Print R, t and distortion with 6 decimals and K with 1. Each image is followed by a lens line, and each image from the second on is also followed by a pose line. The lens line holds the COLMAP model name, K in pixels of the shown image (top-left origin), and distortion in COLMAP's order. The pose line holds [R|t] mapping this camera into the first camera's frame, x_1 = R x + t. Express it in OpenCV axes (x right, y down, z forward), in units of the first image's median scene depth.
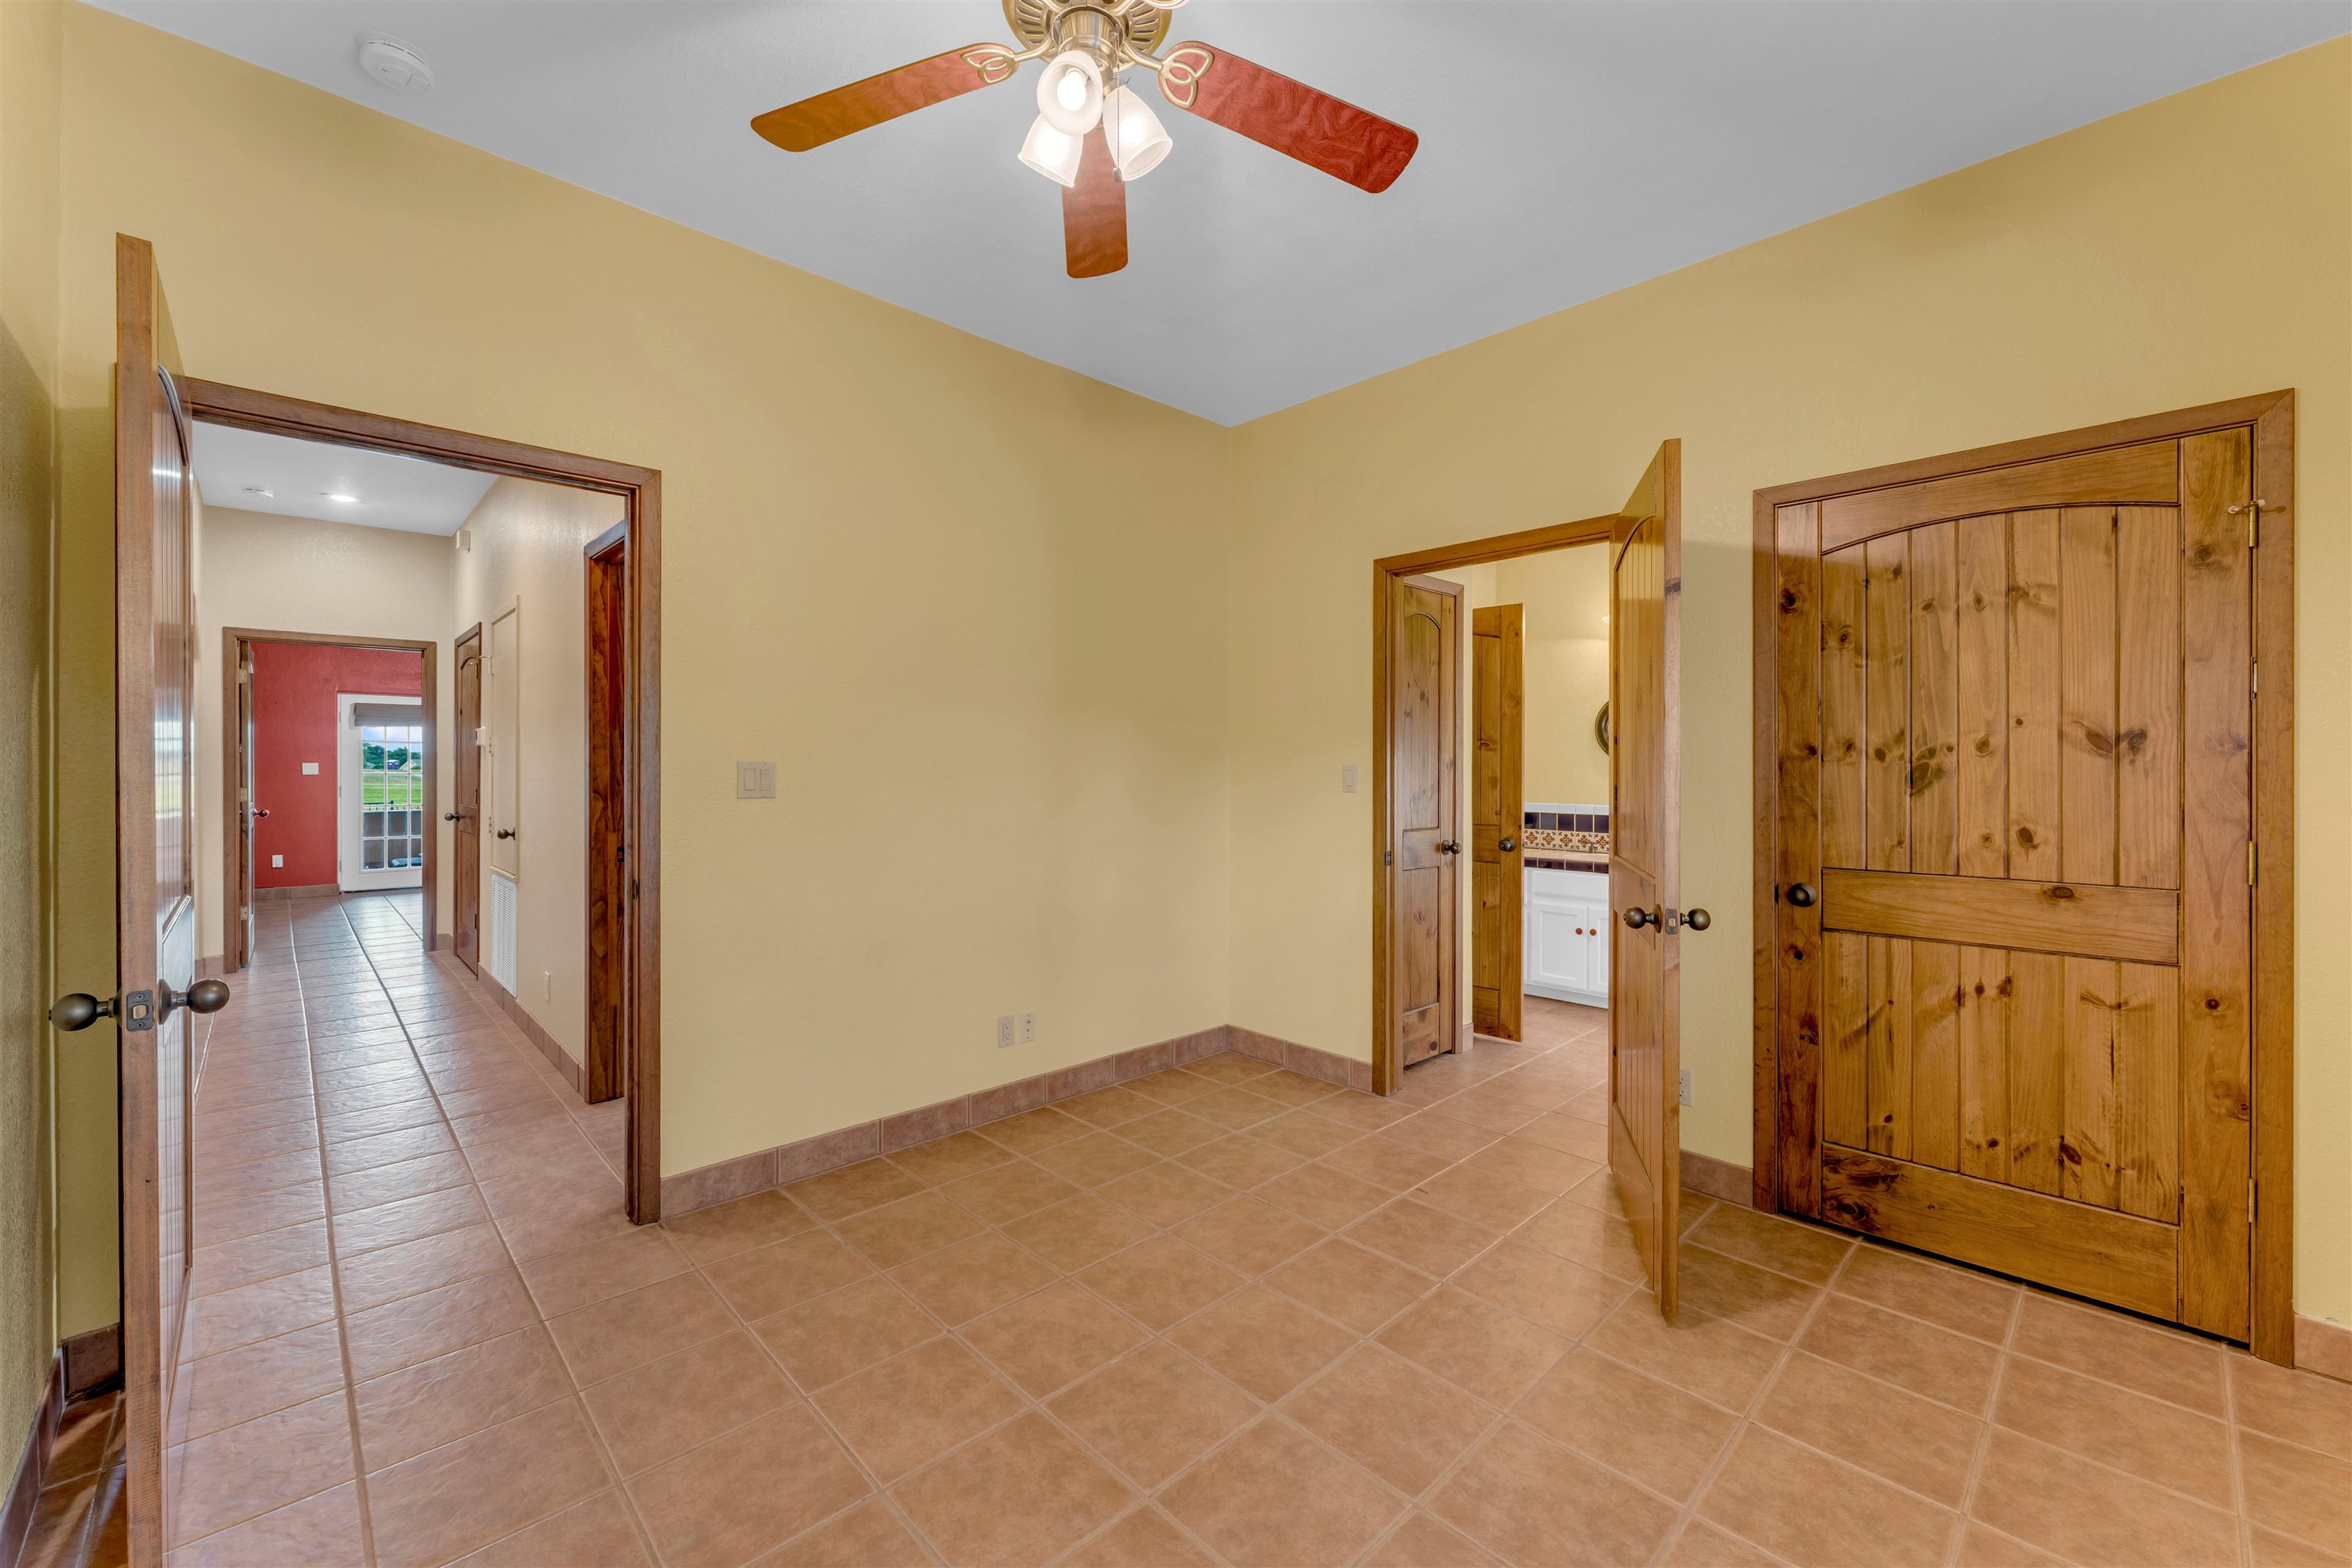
lens RADIAL K [[939.1, 0, 1165.7], [0, 939.1, 767.2], [0, 0, 1]] dist [0.002288, -0.000463]
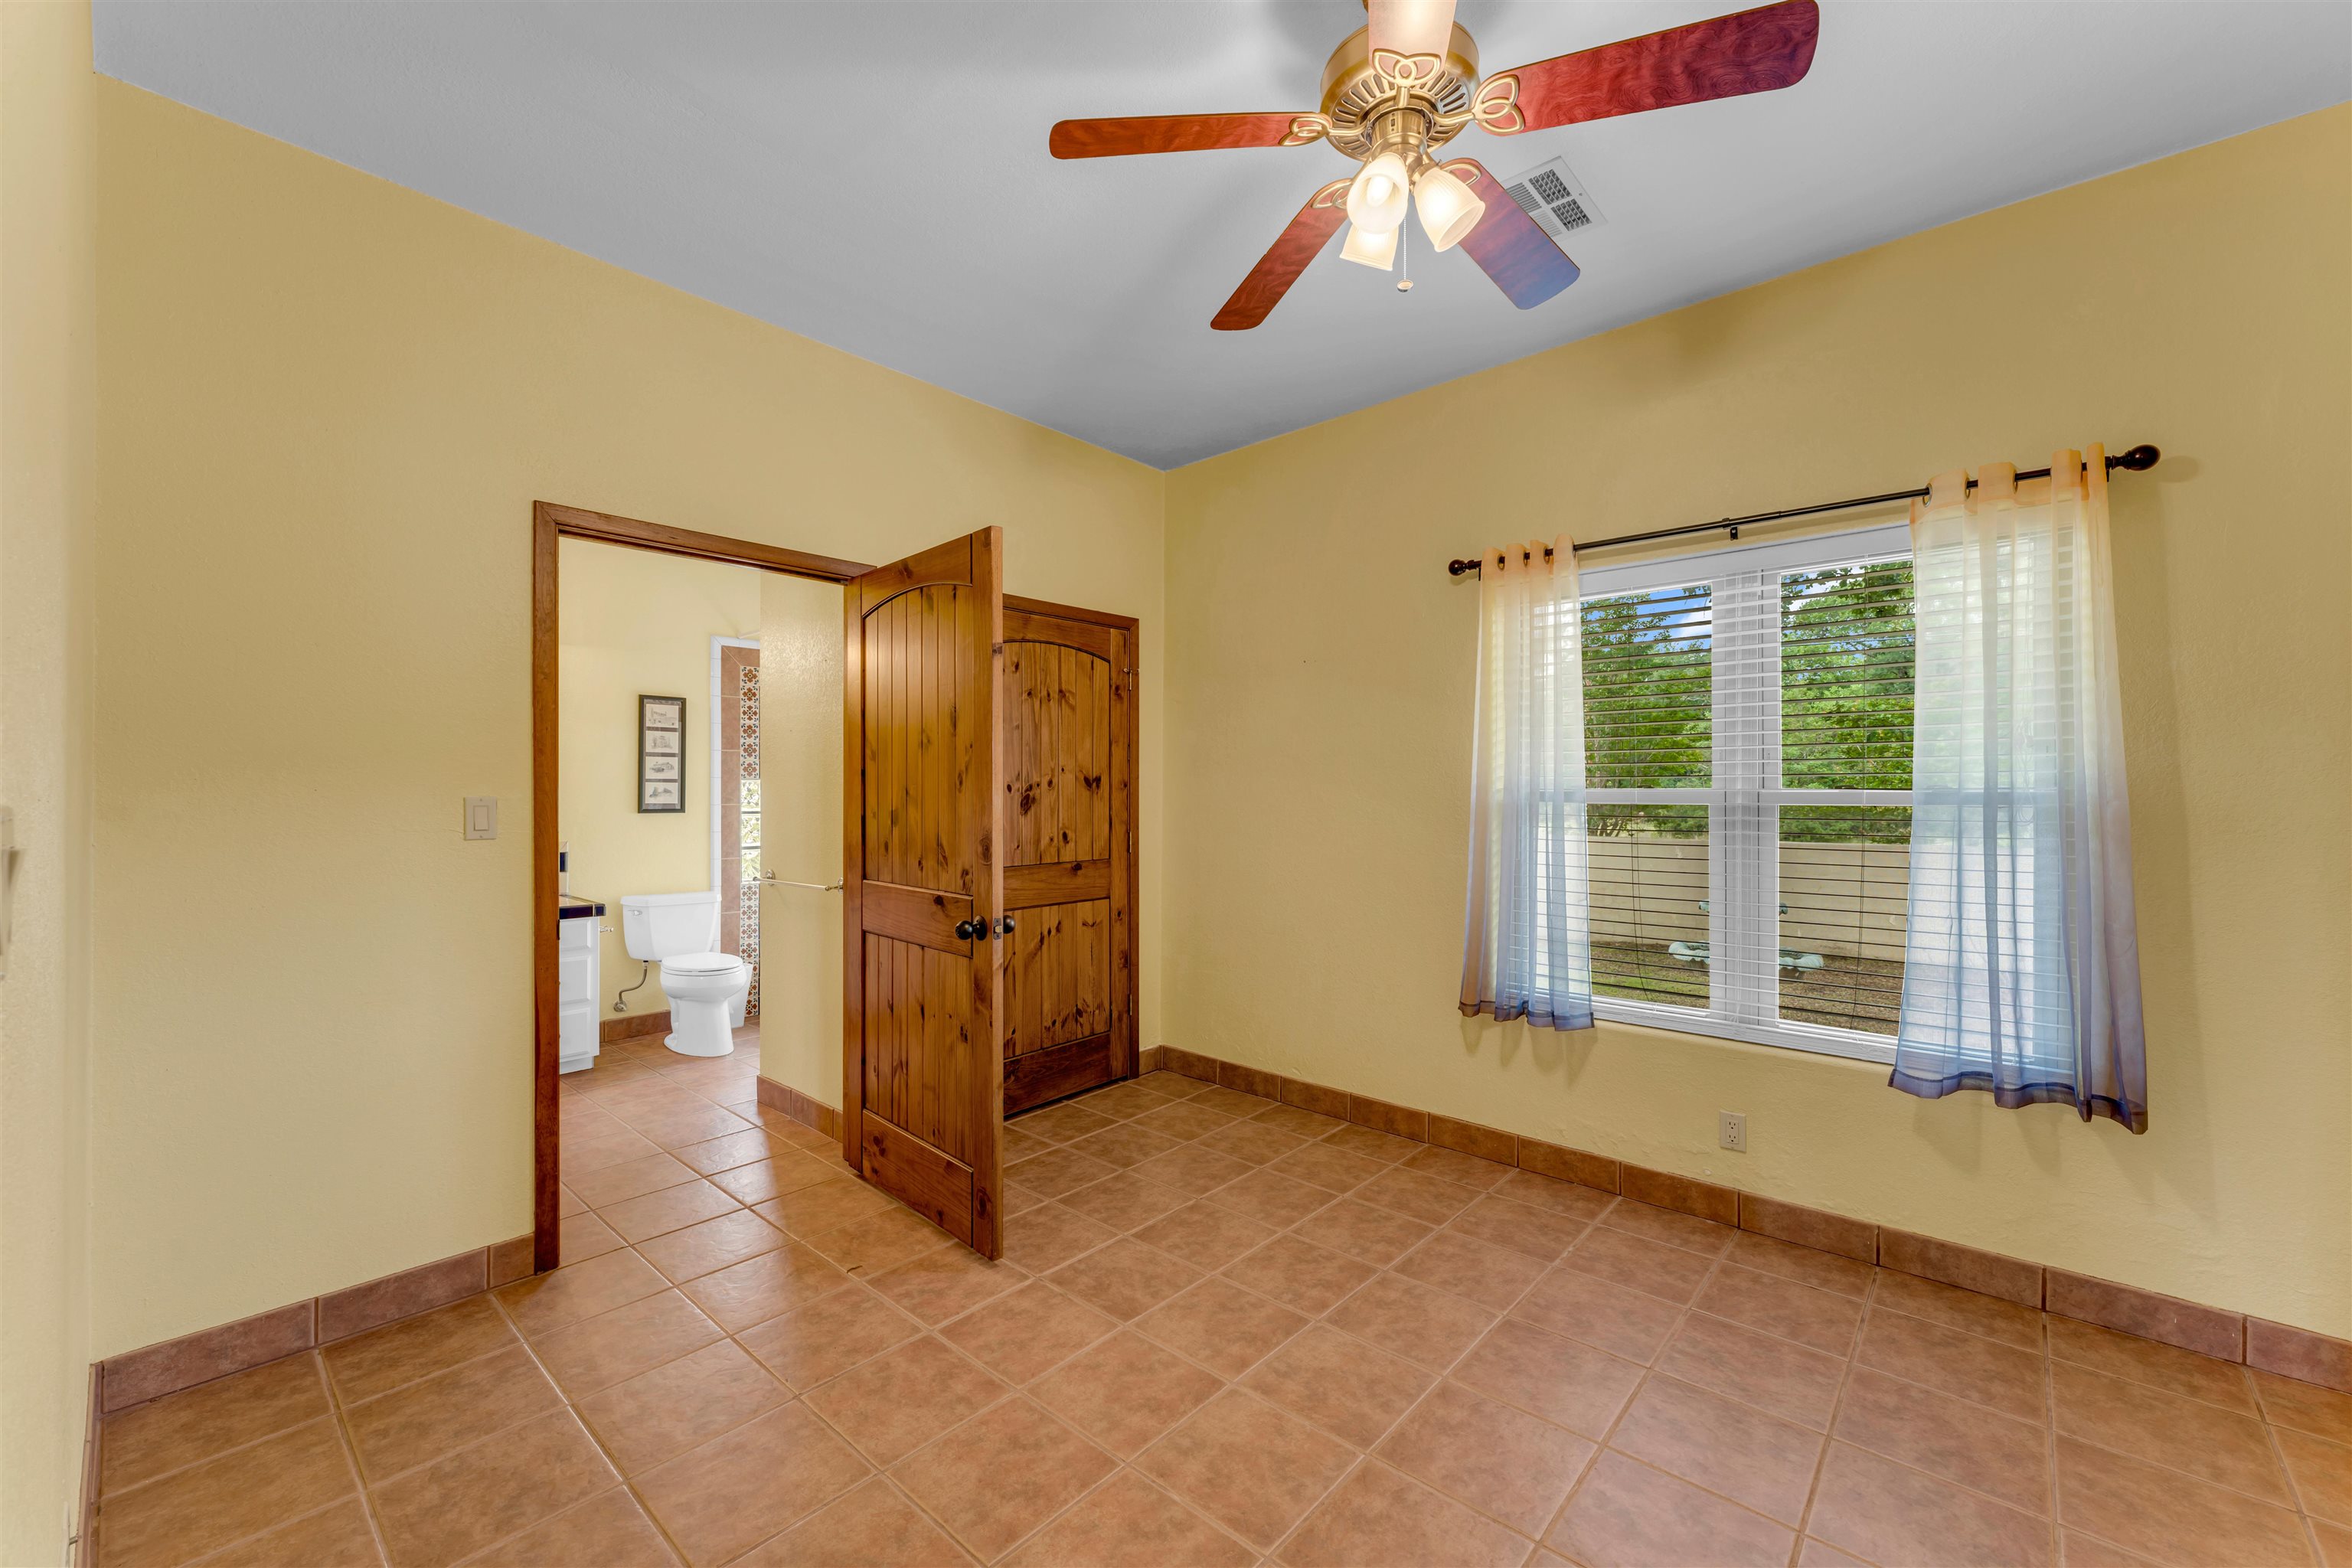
lens RADIAL K [[939.1, 0, 1165.4], [0, 939.1, 791.3], [0, 0, 1]] dist [0.002288, -0.000463]
pose [[-0.075468, -0.004699, 0.997137, -0.819468], [-0.000596, 0.999989, 0.004667, -0.017728], [-0.997148, -0.000242, -0.075470, 0.967227]]
